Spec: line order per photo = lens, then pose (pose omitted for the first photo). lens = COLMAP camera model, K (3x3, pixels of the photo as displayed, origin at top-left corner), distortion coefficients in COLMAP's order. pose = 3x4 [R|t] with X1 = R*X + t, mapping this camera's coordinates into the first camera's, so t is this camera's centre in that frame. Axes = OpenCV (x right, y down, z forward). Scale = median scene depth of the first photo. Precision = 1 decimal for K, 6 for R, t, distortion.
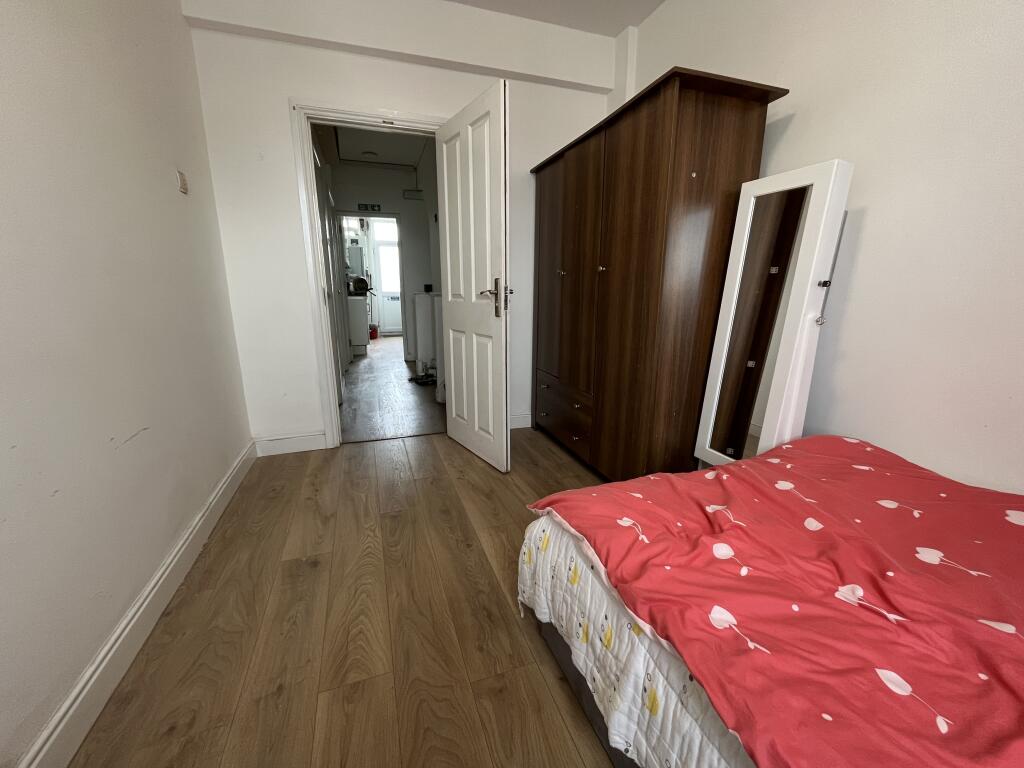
lens RADIAL K [[415.6, 0, 512.0], [0, 415.6, 384.0], [0, 0, 1]] dist [-0.001043, 0.000007]
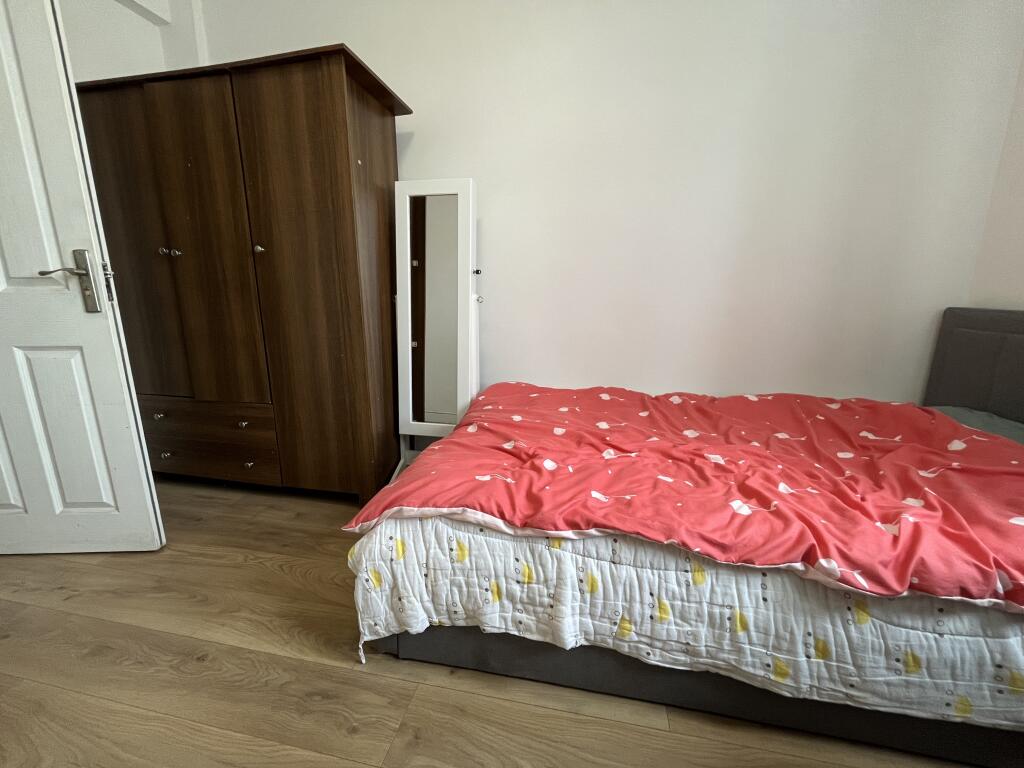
lens RADIAL K [[411.1, 0, 512.0], [0, 411.1, 384.0], [0, 0, 1]] dist [0.002656, 0.000251]
pose [[0.513168, -0.182225, 0.838721, -0.395940], [0.194567, 0.976460, 0.093105, 0.009522], [-0.835944, 0.115409, 0.536543, 0.258028]]
